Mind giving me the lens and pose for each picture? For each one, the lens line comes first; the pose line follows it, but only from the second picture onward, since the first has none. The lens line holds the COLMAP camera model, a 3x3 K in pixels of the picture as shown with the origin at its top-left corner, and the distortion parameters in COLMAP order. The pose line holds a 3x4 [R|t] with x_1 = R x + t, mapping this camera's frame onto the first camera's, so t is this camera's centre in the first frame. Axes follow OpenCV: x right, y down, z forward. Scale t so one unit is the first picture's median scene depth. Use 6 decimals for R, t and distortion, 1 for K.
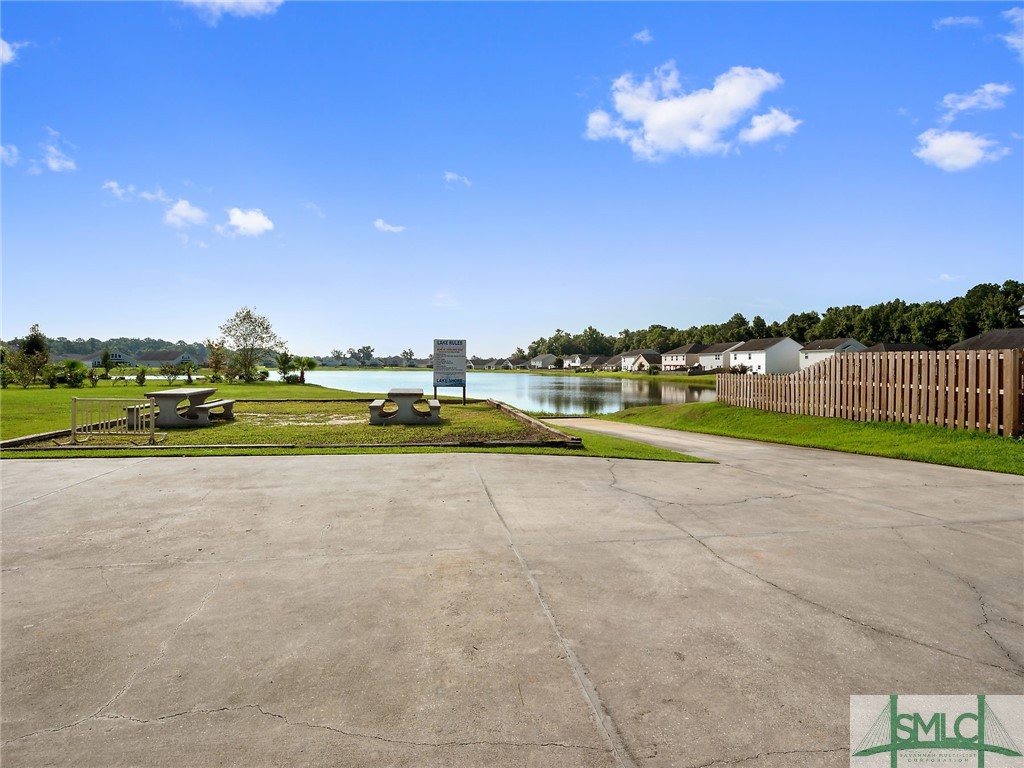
lens RADIAL K [[470.3, 0, 510.7], [0, 470.3, 384.6], [0, 0, 1]] dist [0.001907, 0.000373]
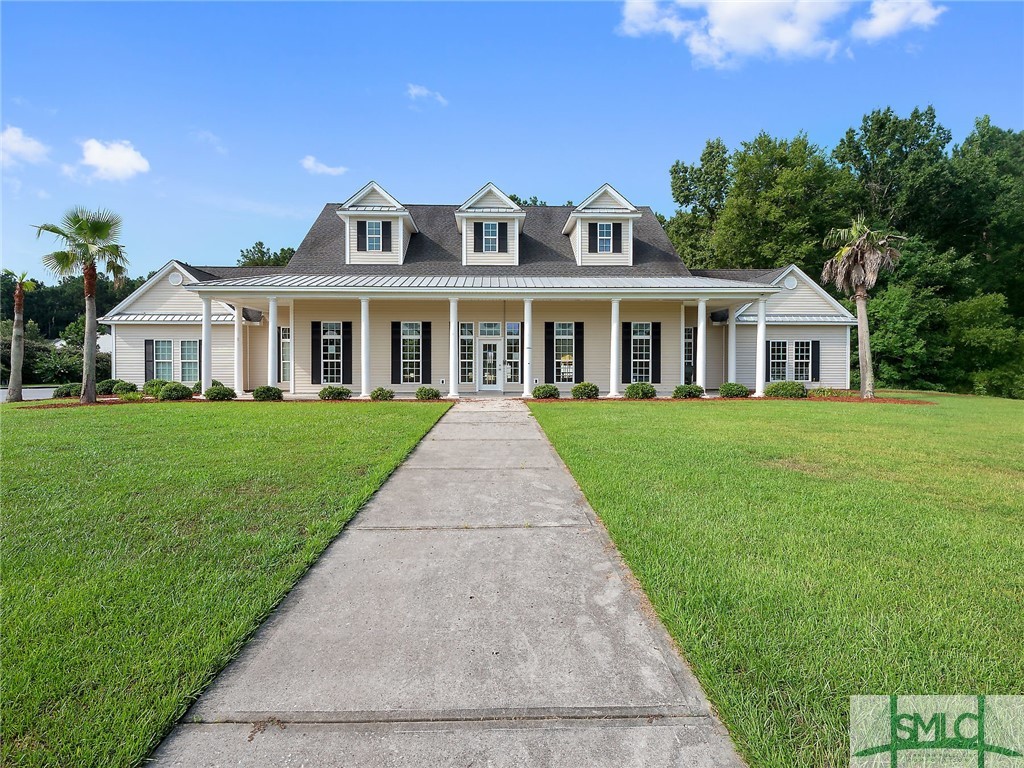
lens RADIAL K [[470.3, 0, 510.9], [0, 470.3, 383.8], [0, 0, 1]] dist [0.001907, 0.000373]
pose [[0.999999, -0.000162, 0.001417, 0.004207], [0.000163, 1.000000, -0.000862, -0.029906], [-0.001417, 0.000862, 0.999999, 0.336692]]
